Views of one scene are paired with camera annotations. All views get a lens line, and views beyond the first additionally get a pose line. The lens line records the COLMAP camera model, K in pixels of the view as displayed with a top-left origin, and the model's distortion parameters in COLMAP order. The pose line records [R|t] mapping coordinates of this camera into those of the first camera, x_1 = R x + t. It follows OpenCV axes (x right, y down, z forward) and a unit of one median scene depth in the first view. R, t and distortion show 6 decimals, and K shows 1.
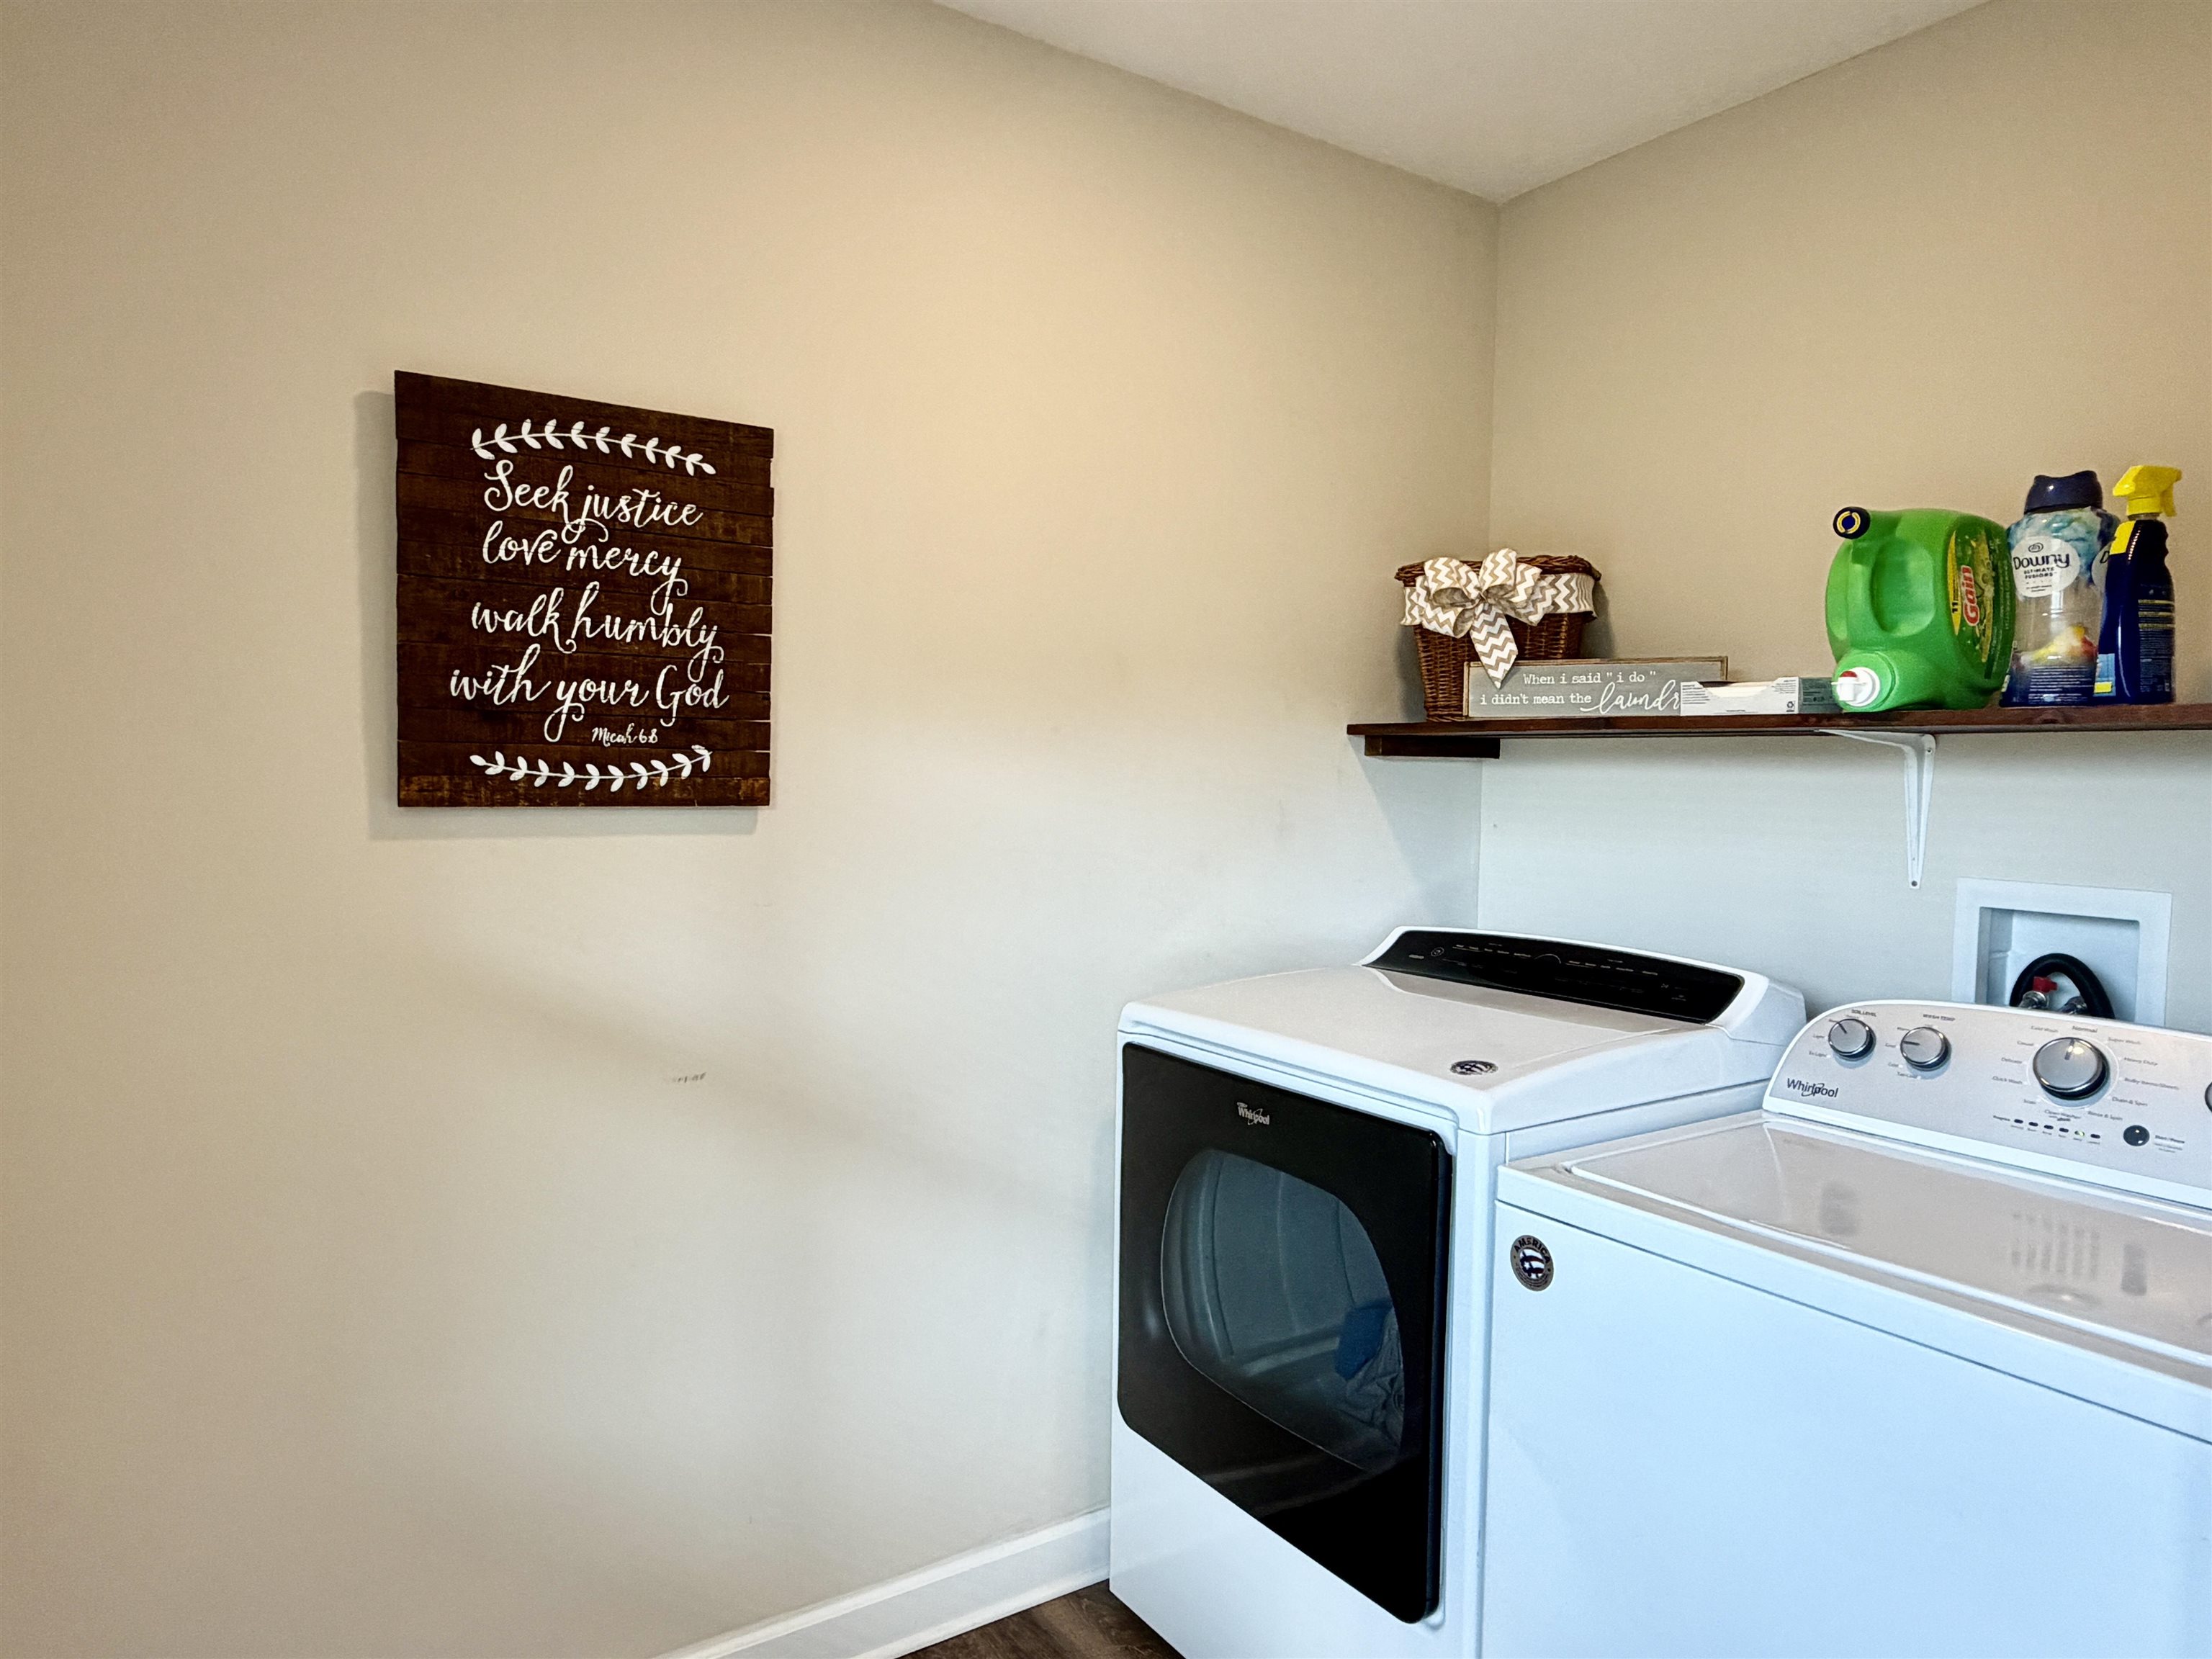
lens RADIAL K [[1404.1, 0, 1106.0], [0, 1404.1, 822.6], [0, 0, 1]] dist [0.002642, 0.003982]
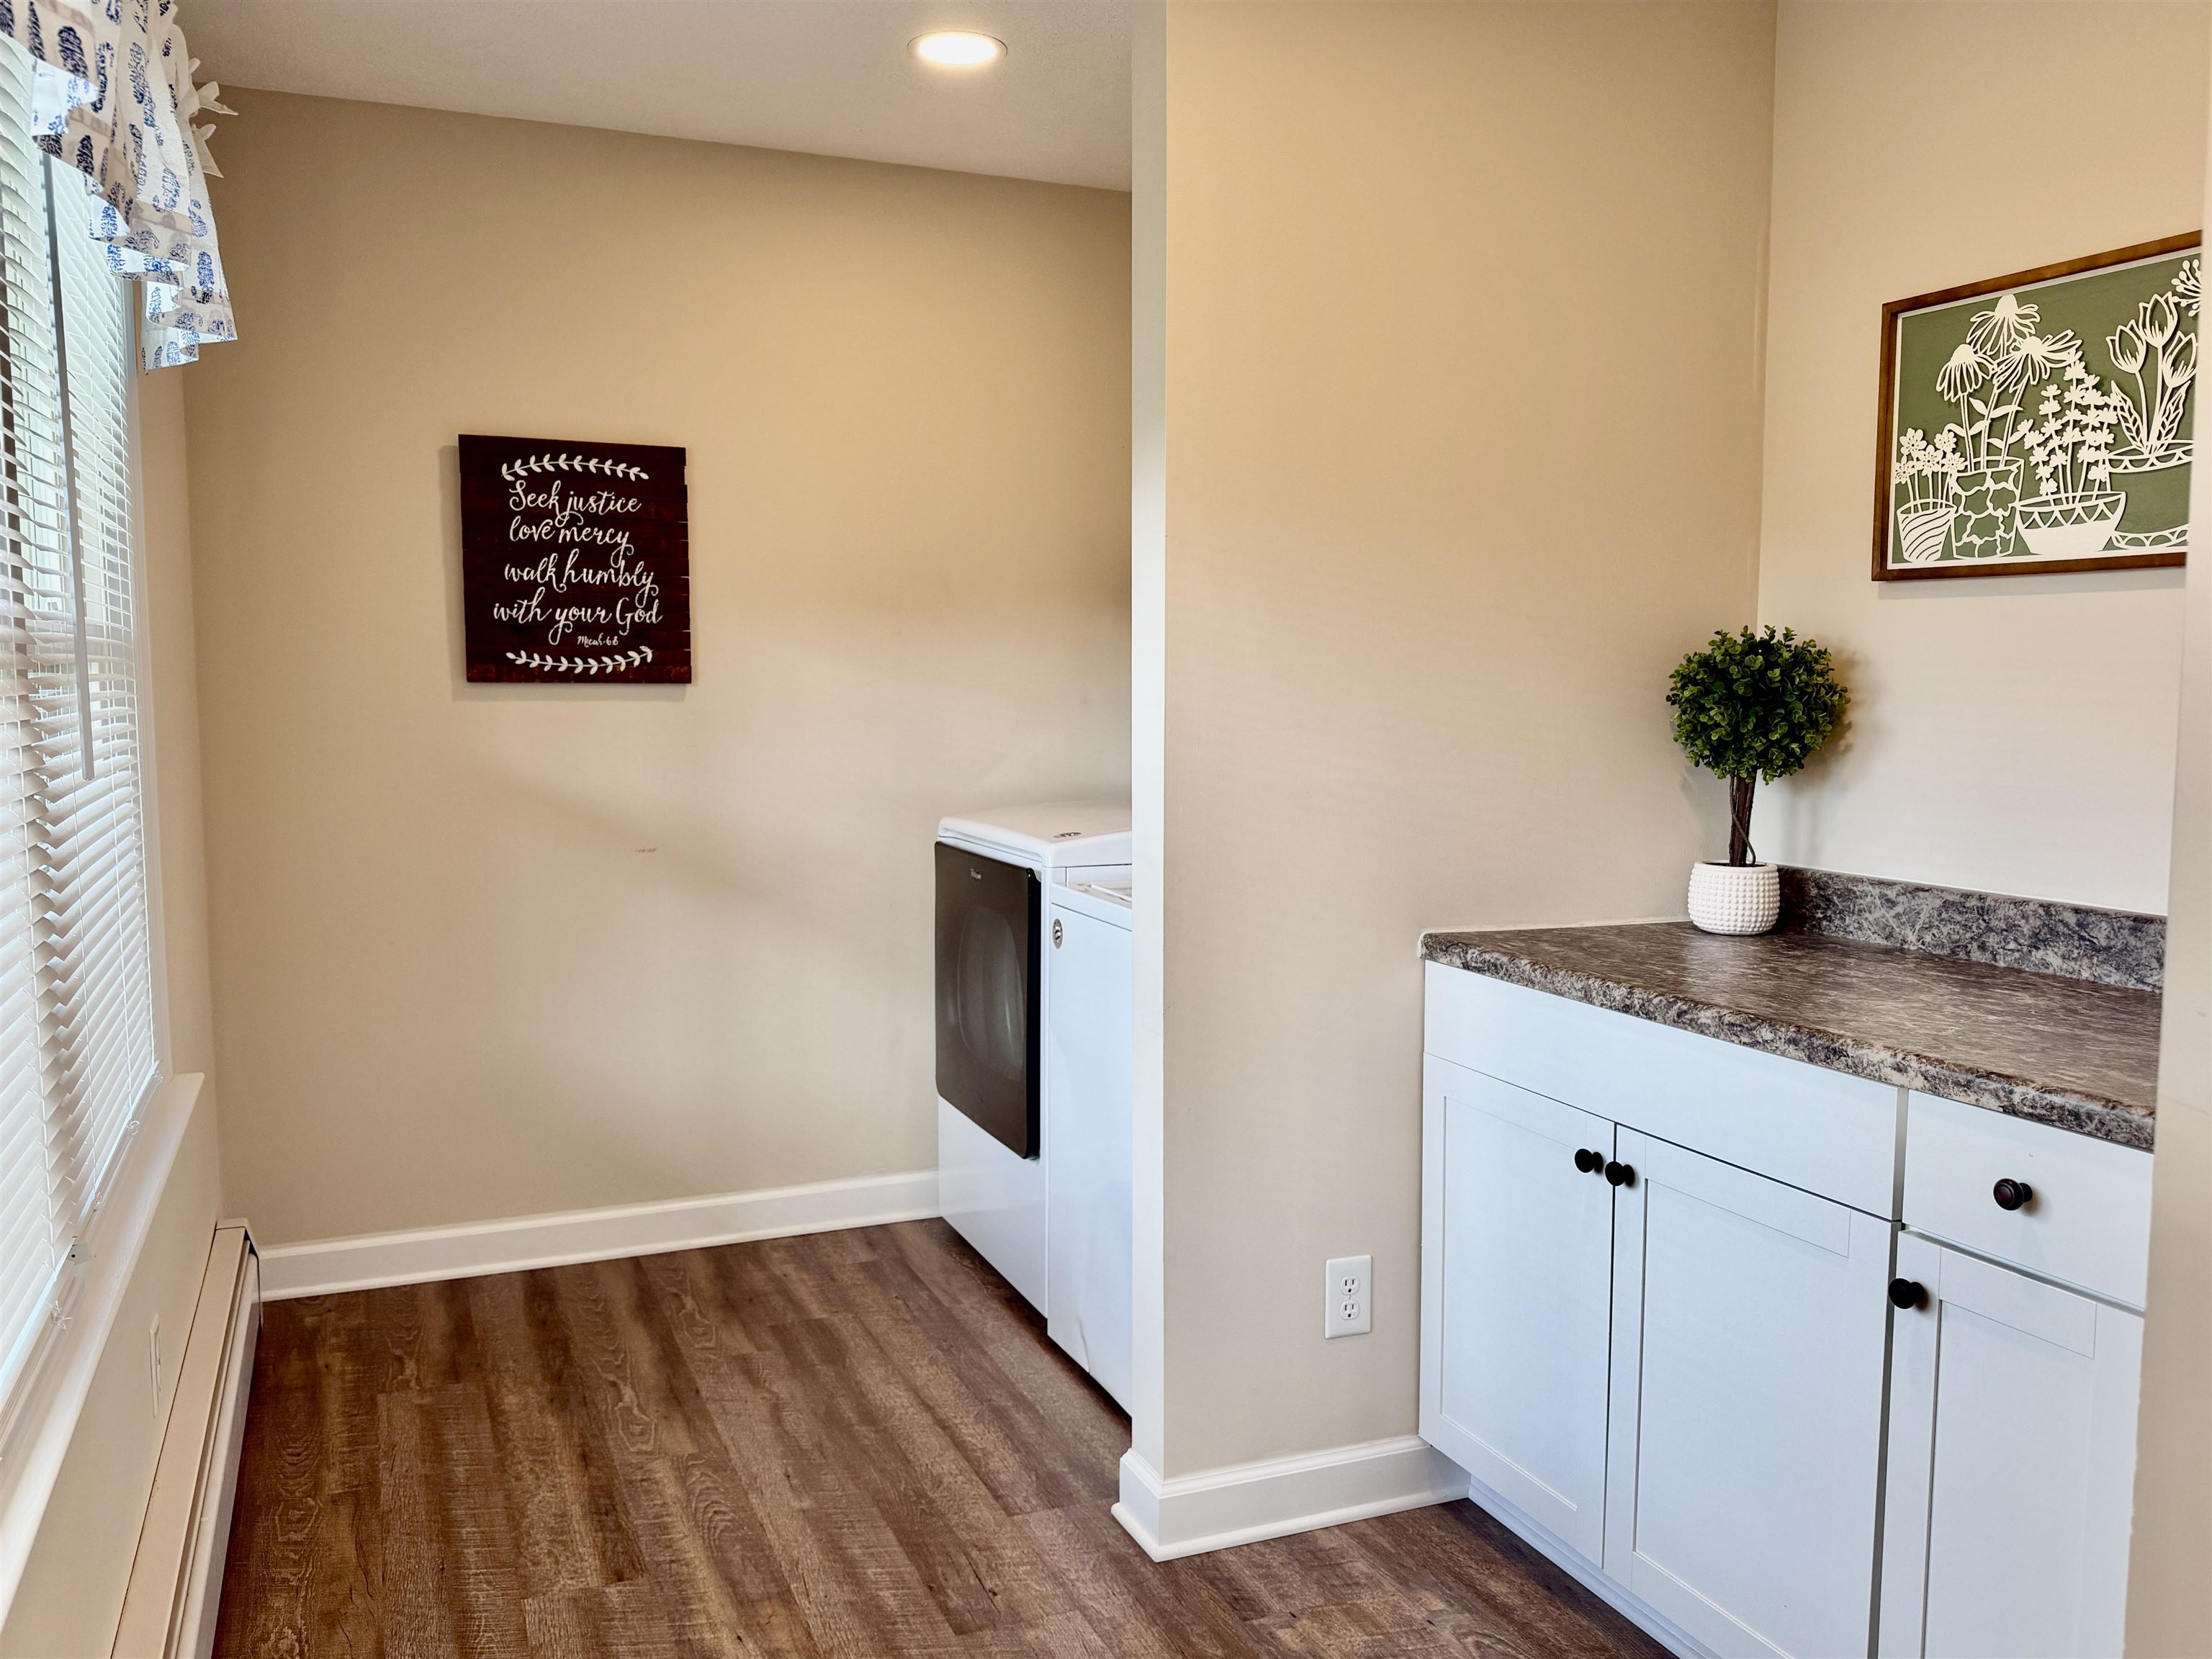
lens RADIAL K [[1751.2, 0, 1116.3], [0, 1751.2, 831.0], [0, 0, 1]] dist [0.064161, -0.006416]
pose [[0.980415, 0.003102, -0.196917, 0.680749], [0.005225, 0.999114, 0.041754, 0.080579], [0.196872, -0.041965, 0.979531, -0.948008]]
